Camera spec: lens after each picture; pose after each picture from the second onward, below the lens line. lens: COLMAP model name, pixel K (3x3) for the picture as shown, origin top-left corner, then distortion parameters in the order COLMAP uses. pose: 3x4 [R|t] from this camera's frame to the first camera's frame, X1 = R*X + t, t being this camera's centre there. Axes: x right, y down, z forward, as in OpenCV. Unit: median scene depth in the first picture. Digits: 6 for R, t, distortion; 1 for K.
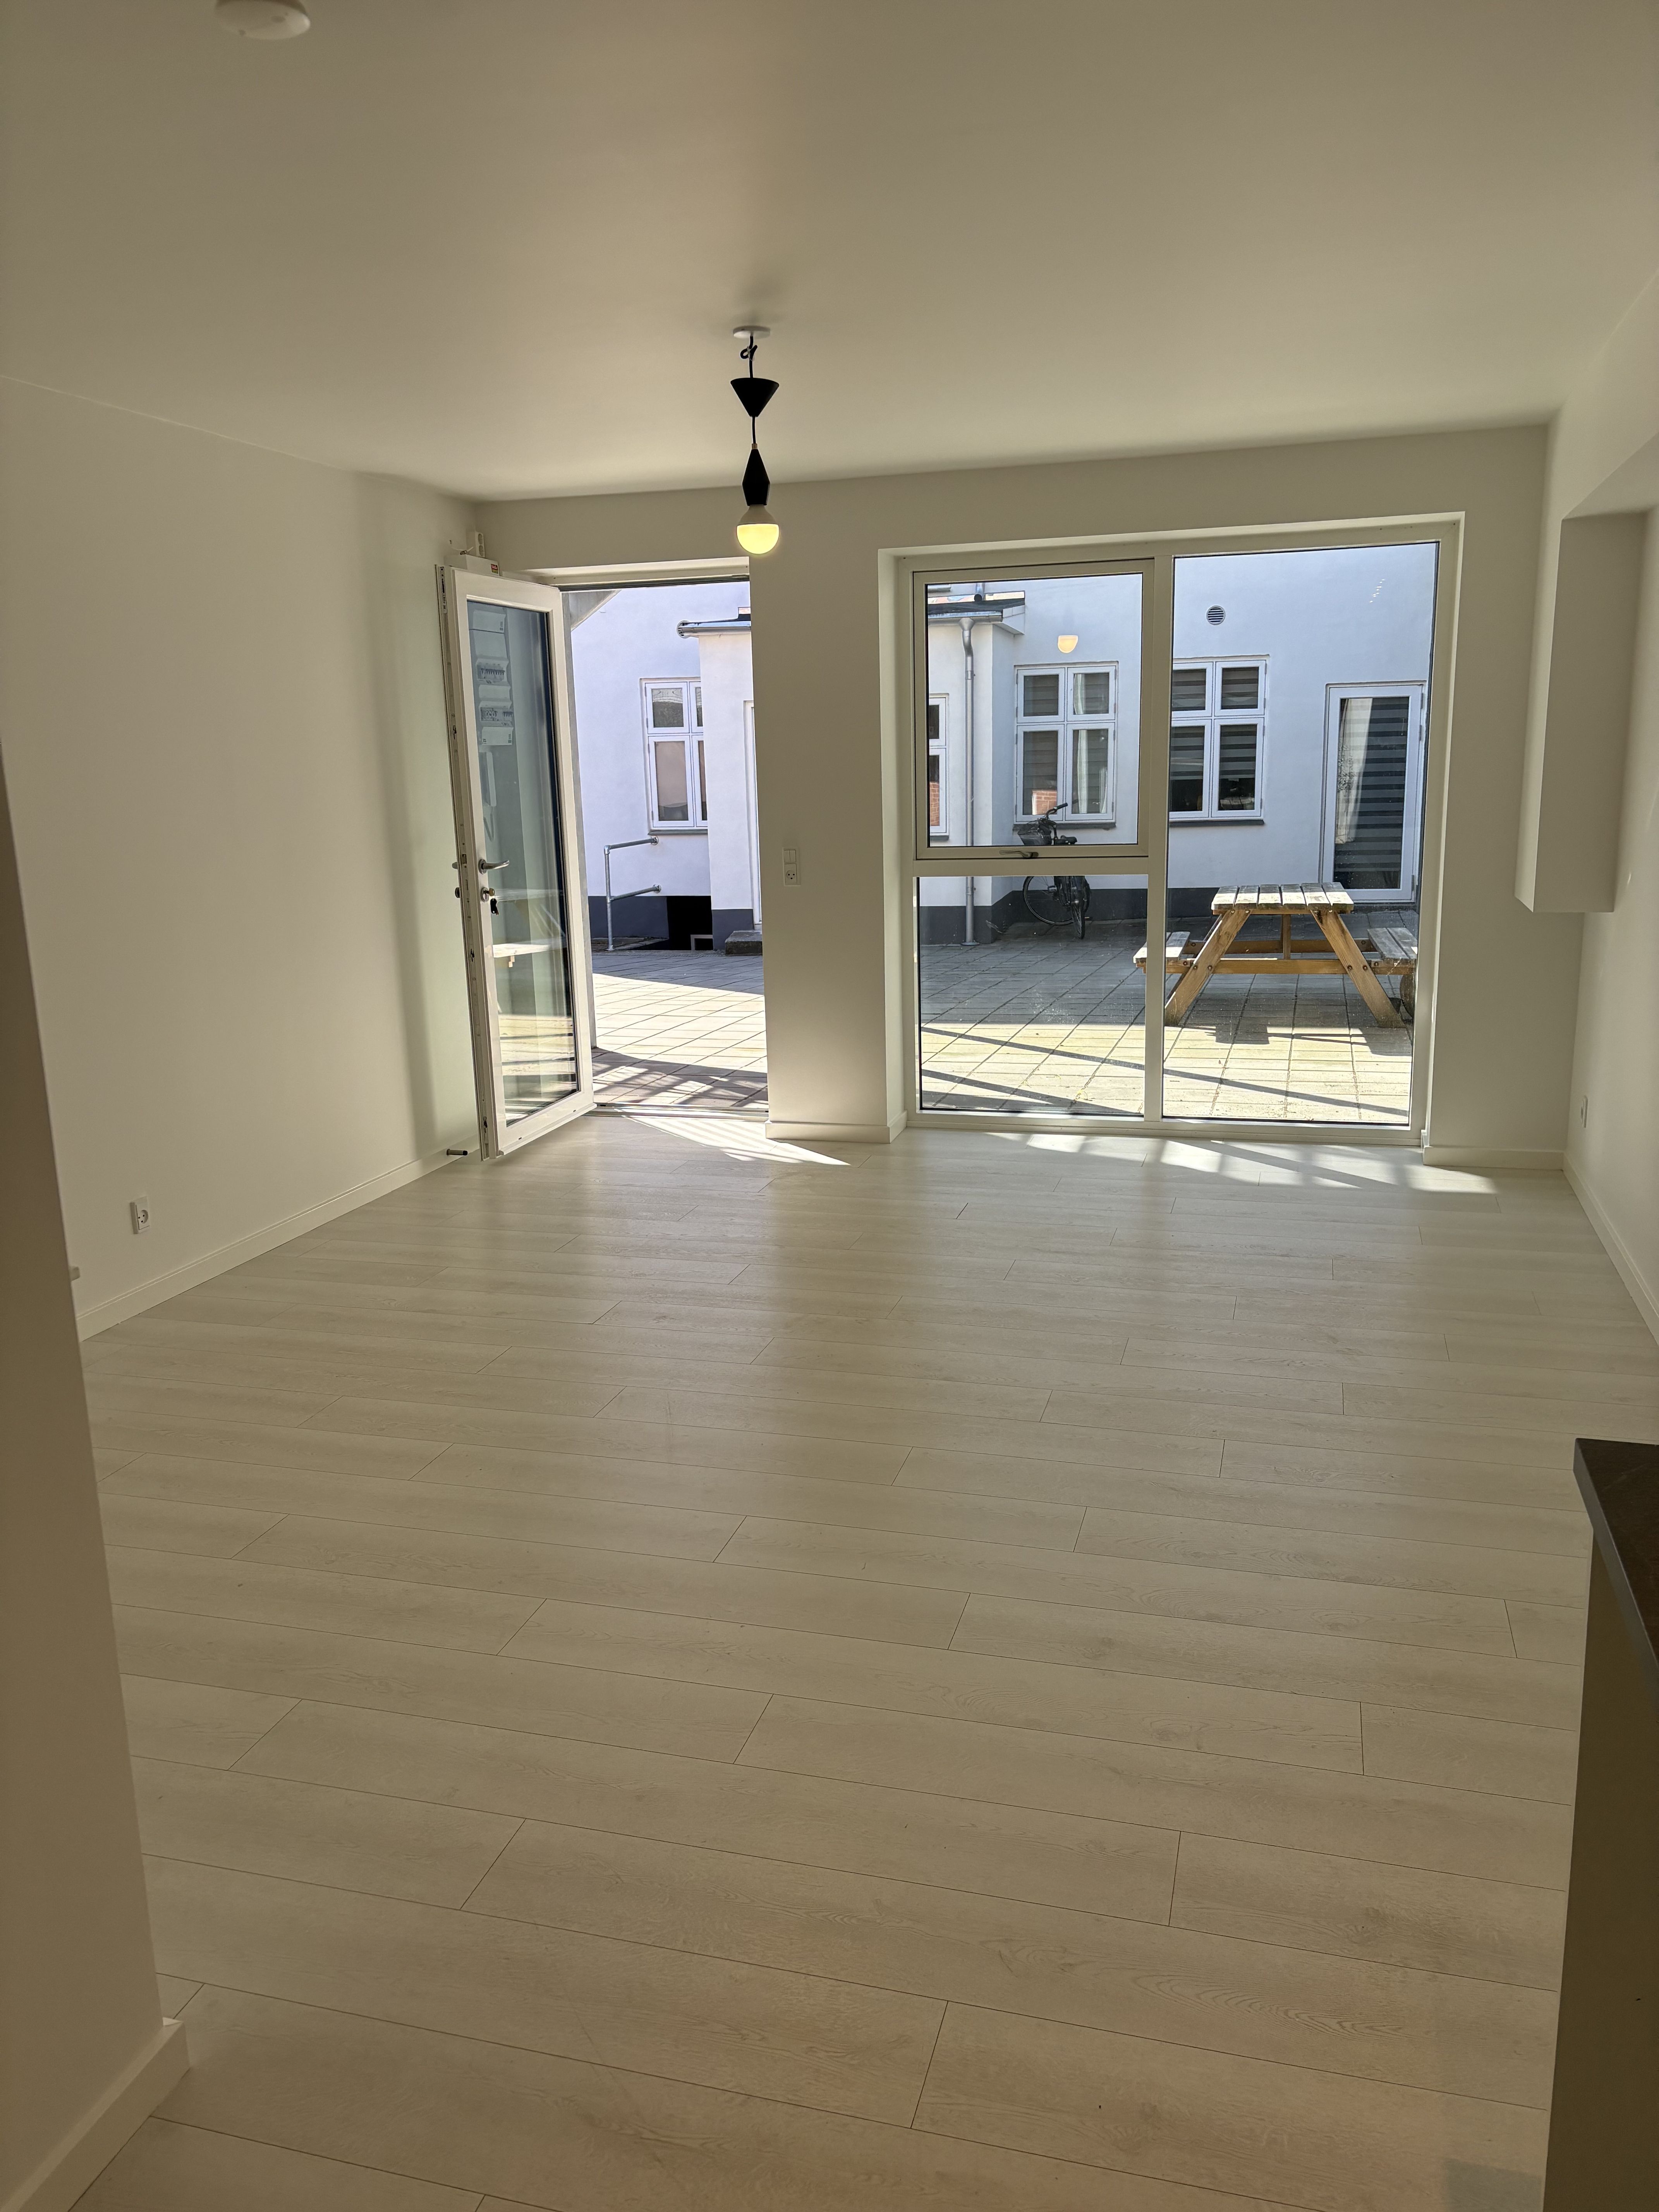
lens RADIAL K [[1668.9, 0, 829.5], [0, 1668.9, 1106.0], [0, 0, 1]] dist [0.132988, -0.243645]
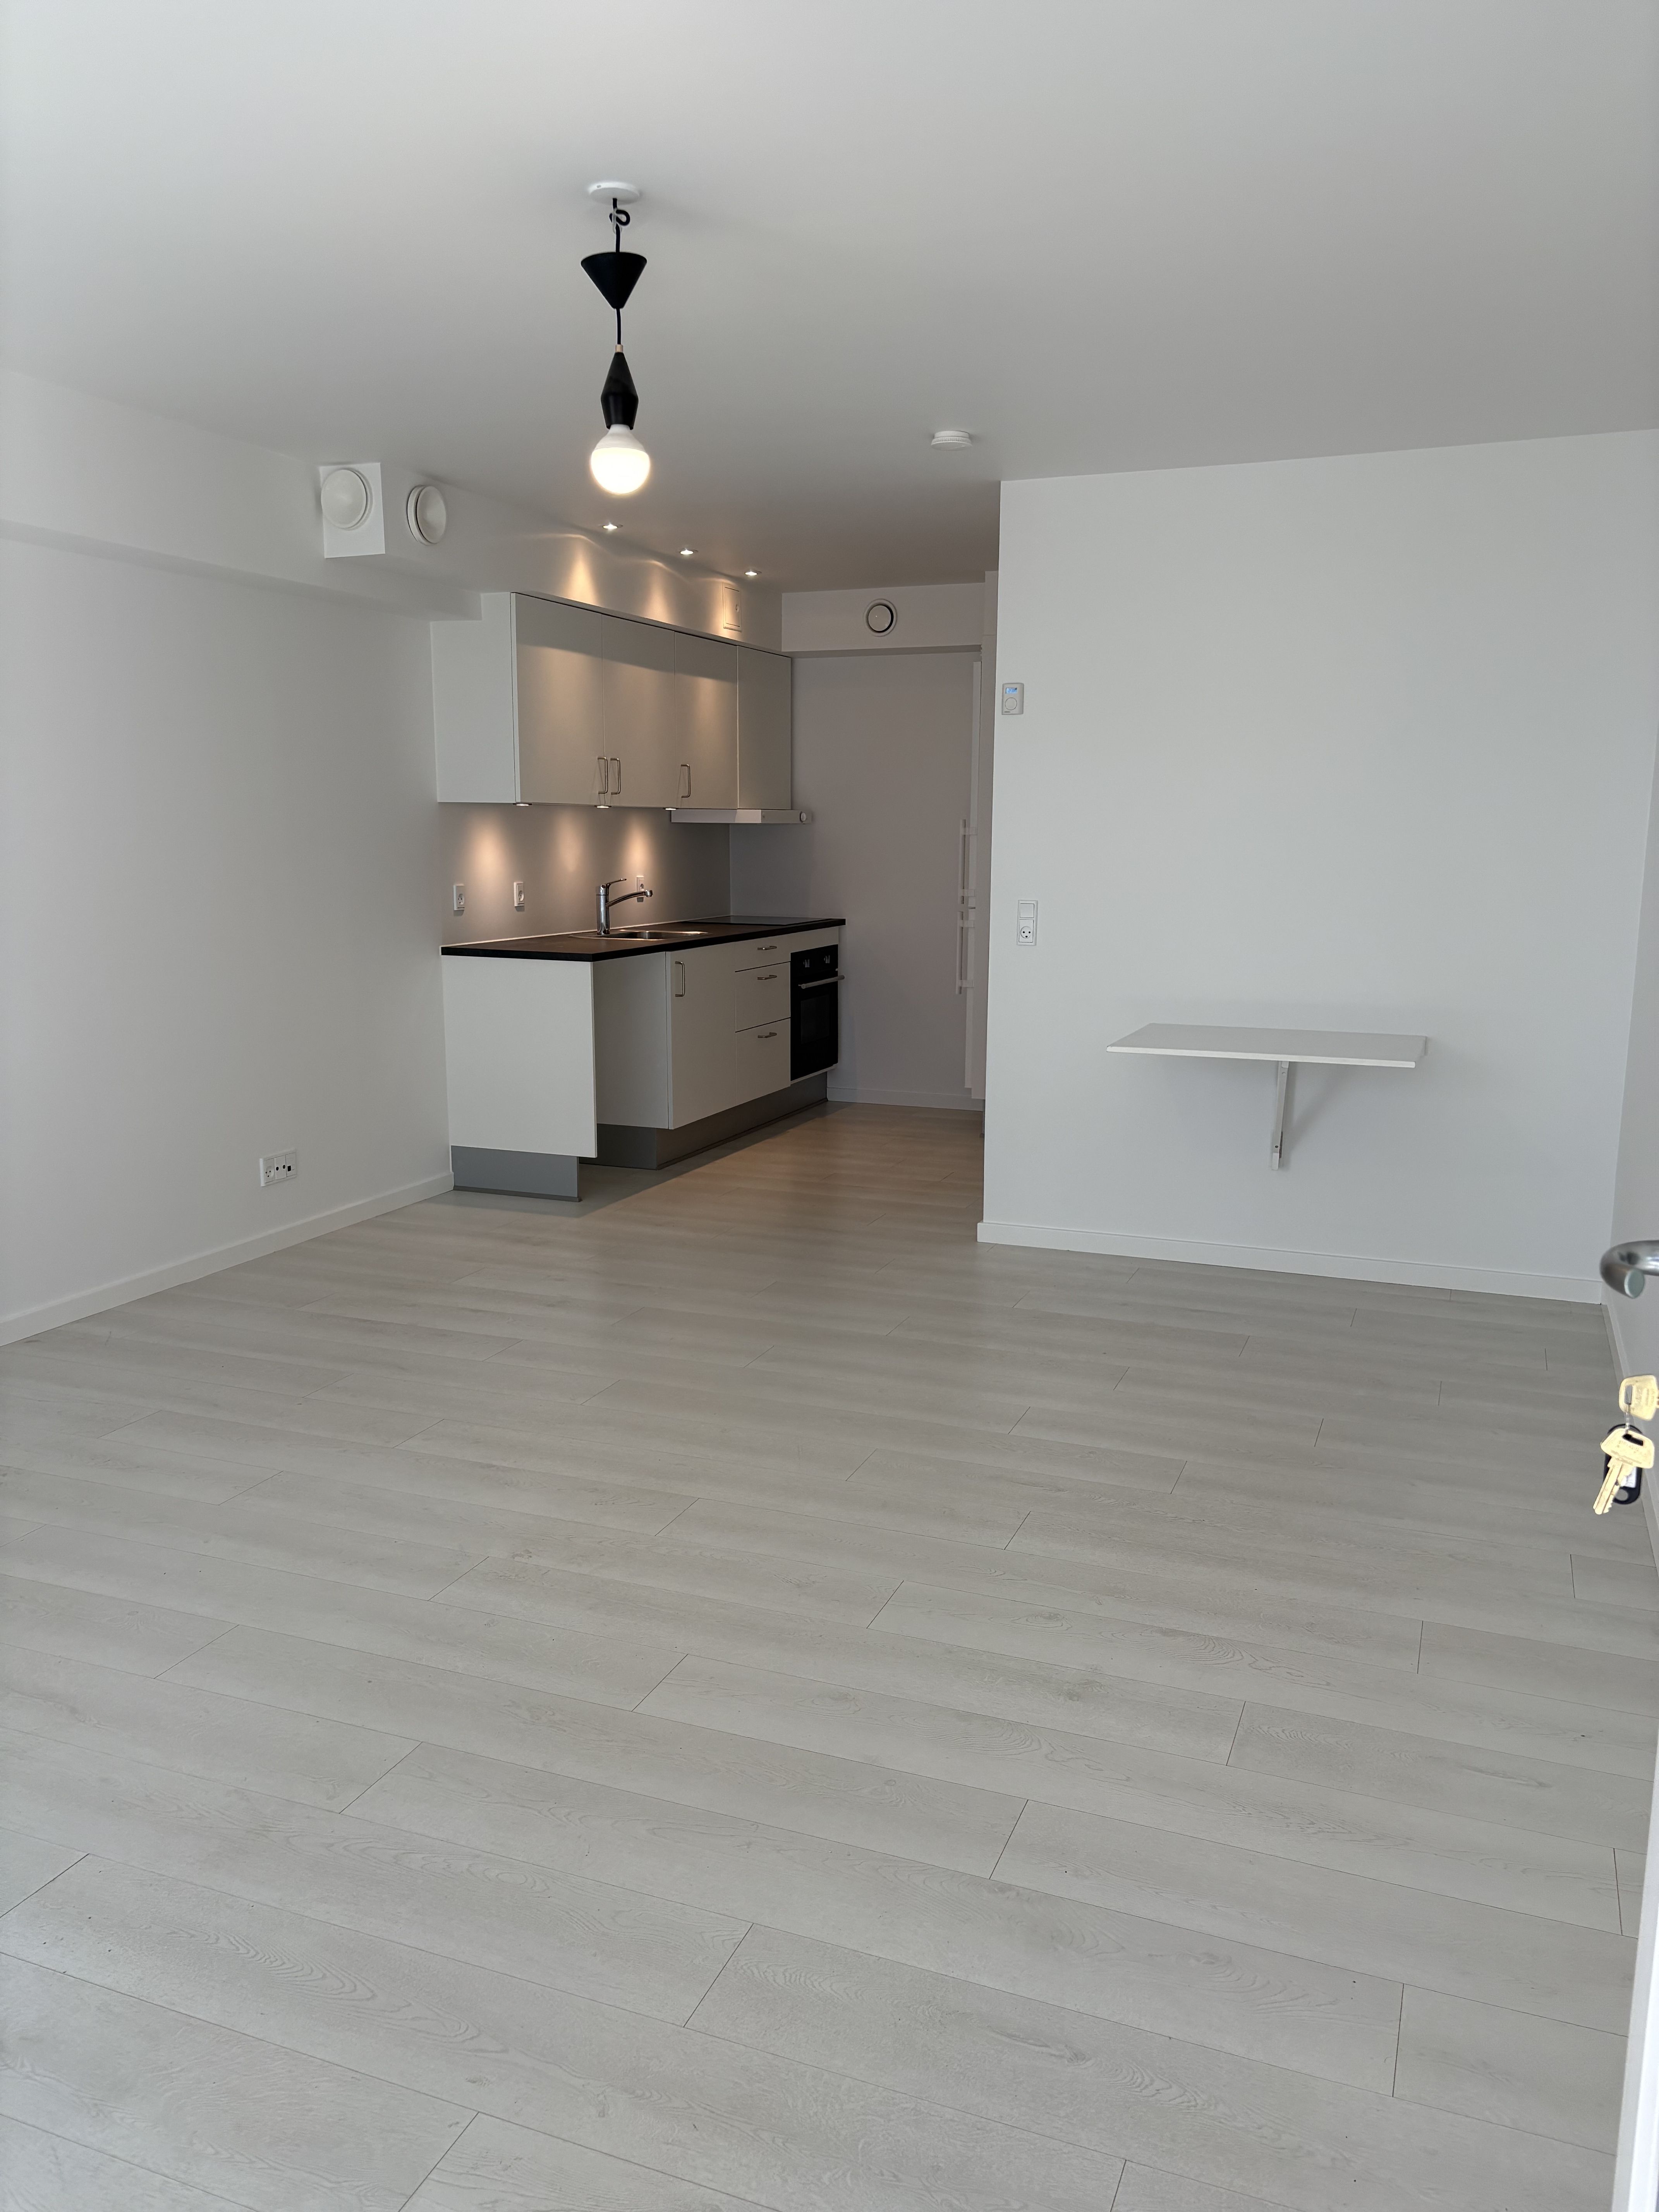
lens RADIAL K [[1668.9, 0, 829.5], [0, 1668.9, 1106.0], [0, 0, 1]] dist [0.132988, -0.243645]
pose [[-0.995086, 0.005421, 0.098863, -0.207718], [0.041572, 0.929097, 0.367491, -0.350947], [-0.089861, 0.369796, -0.924757, 1.805469]]
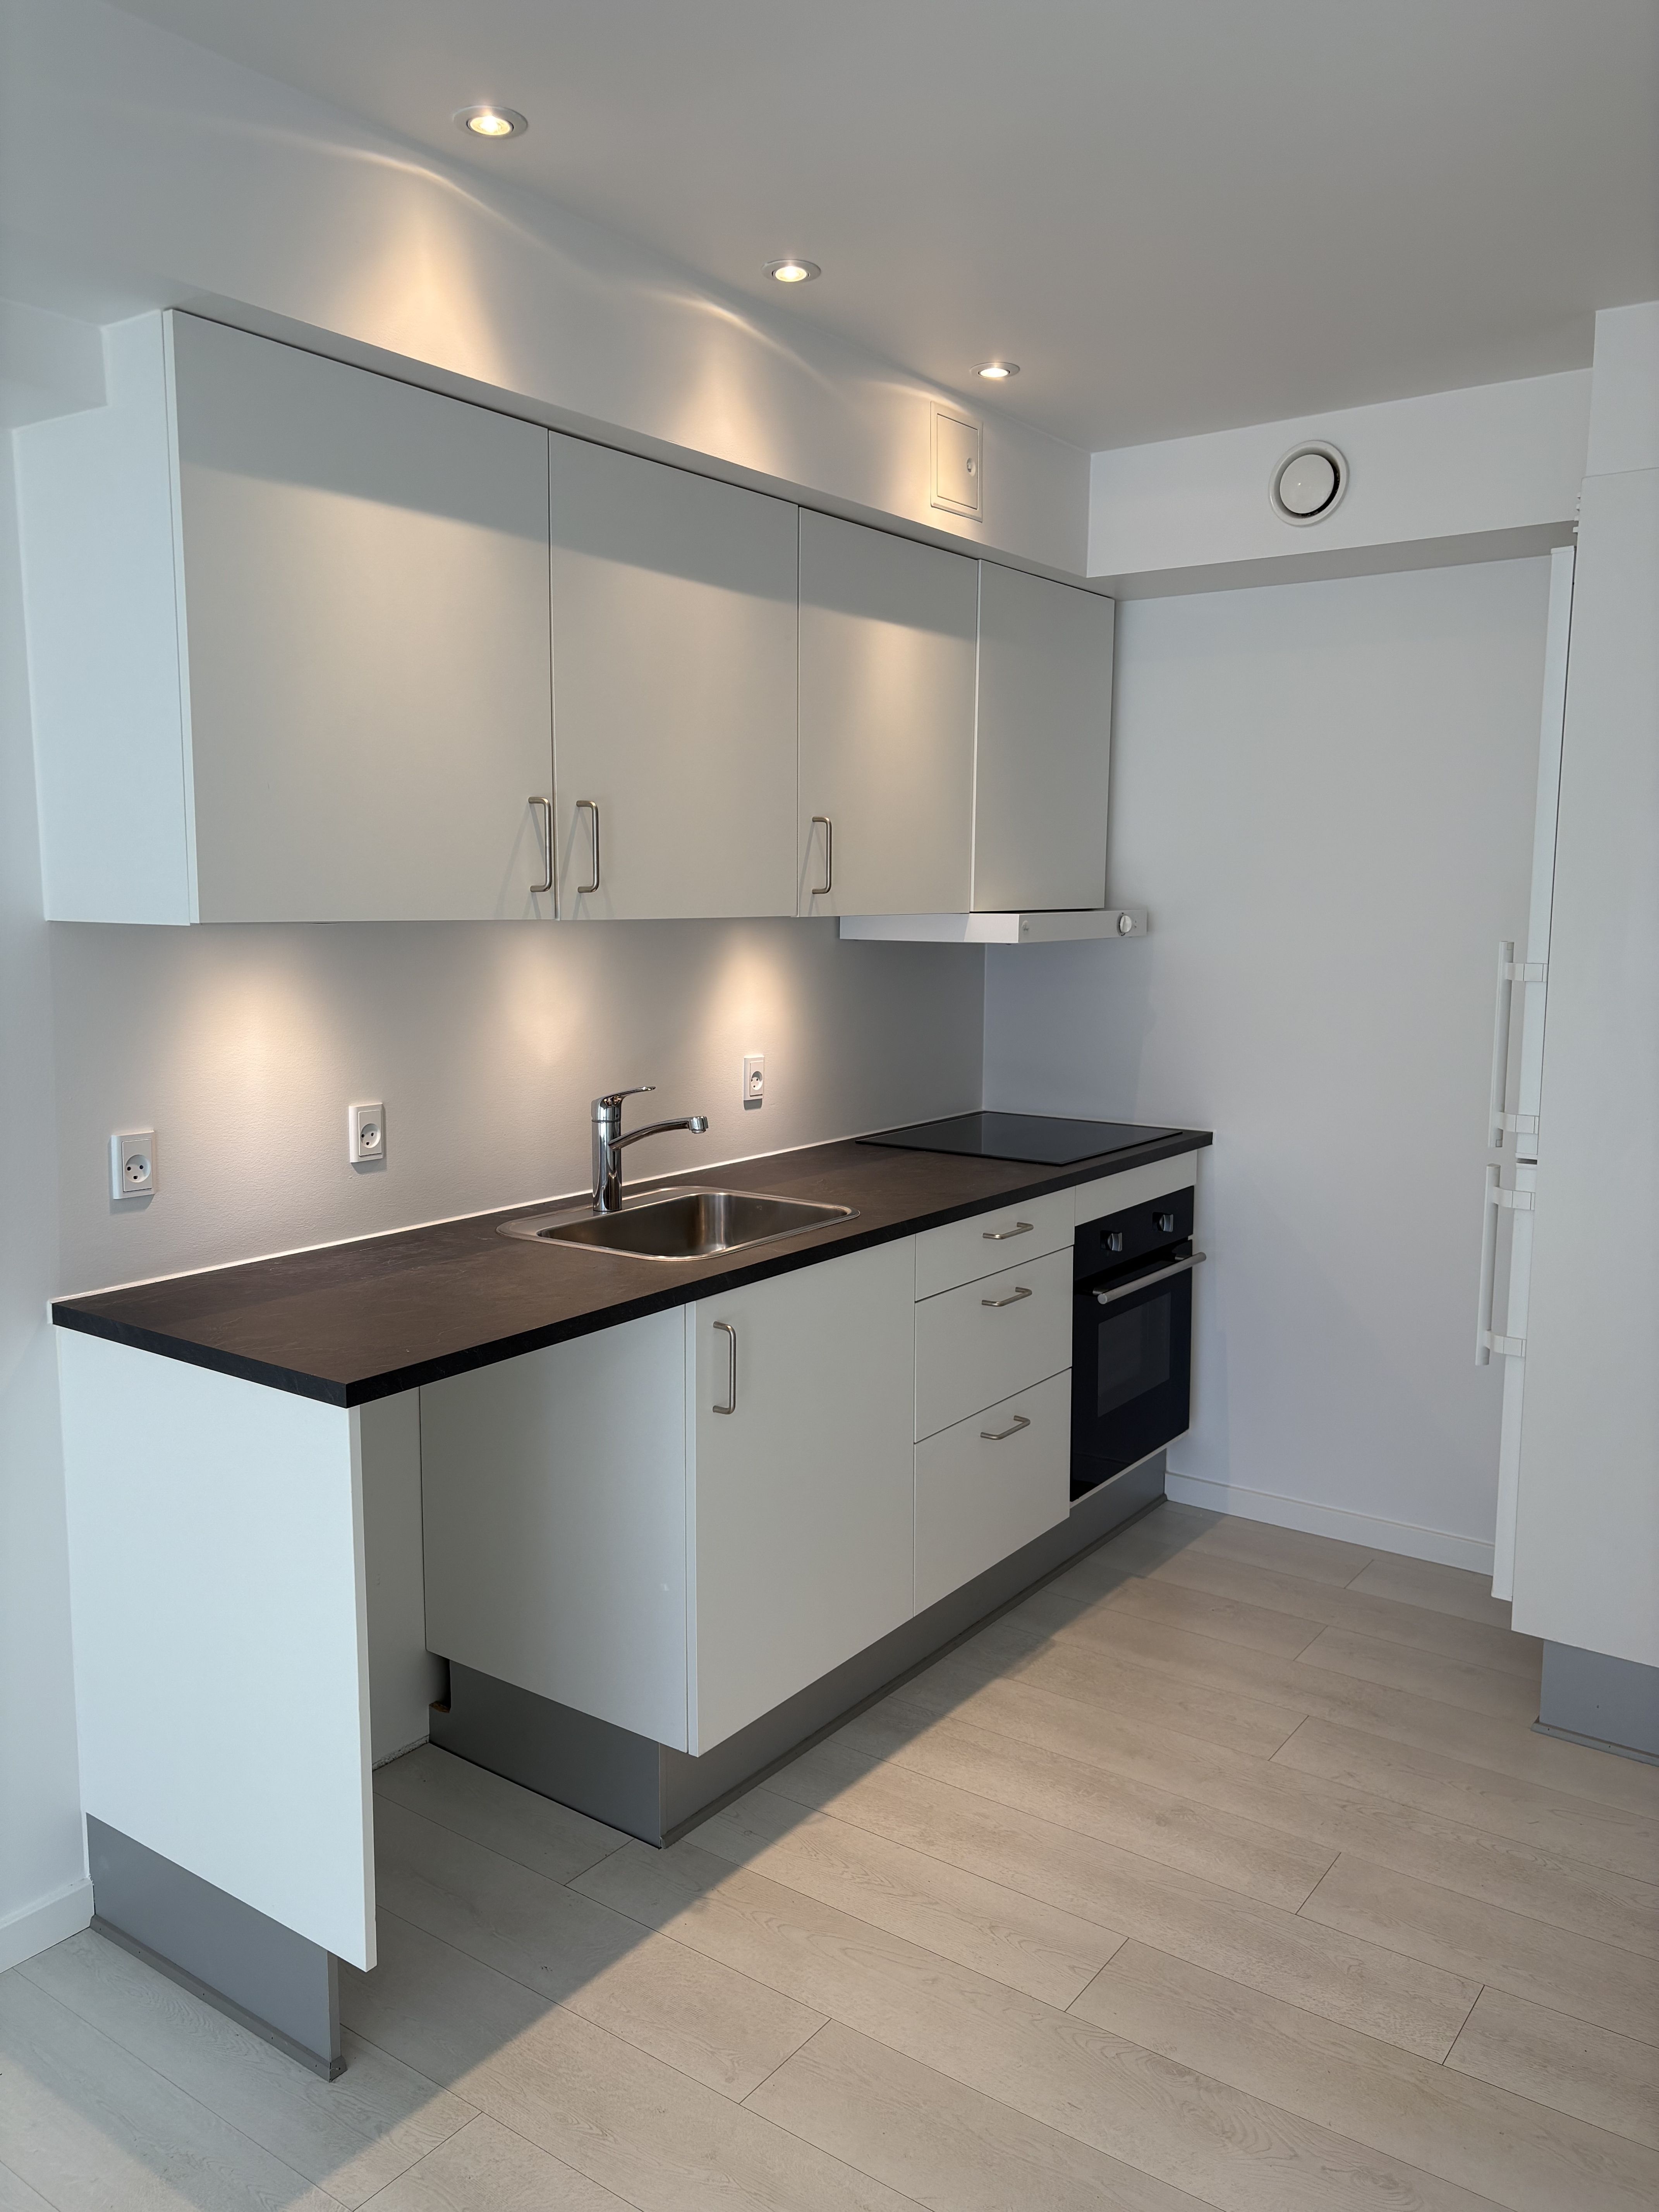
lens RADIAL K [[1668.9, 0, 829.5], [0, 1668.9, 1106.0], [0, 0, 1]] dist [0.132988, -0.243645]
pose [[-0.941717, -0.020769, 0.335765, -0.140836], [0.091563, 0.944586, 0.315235, -0.144441], [-0.323706, 0.327605, -0.887631, 0.699853]]
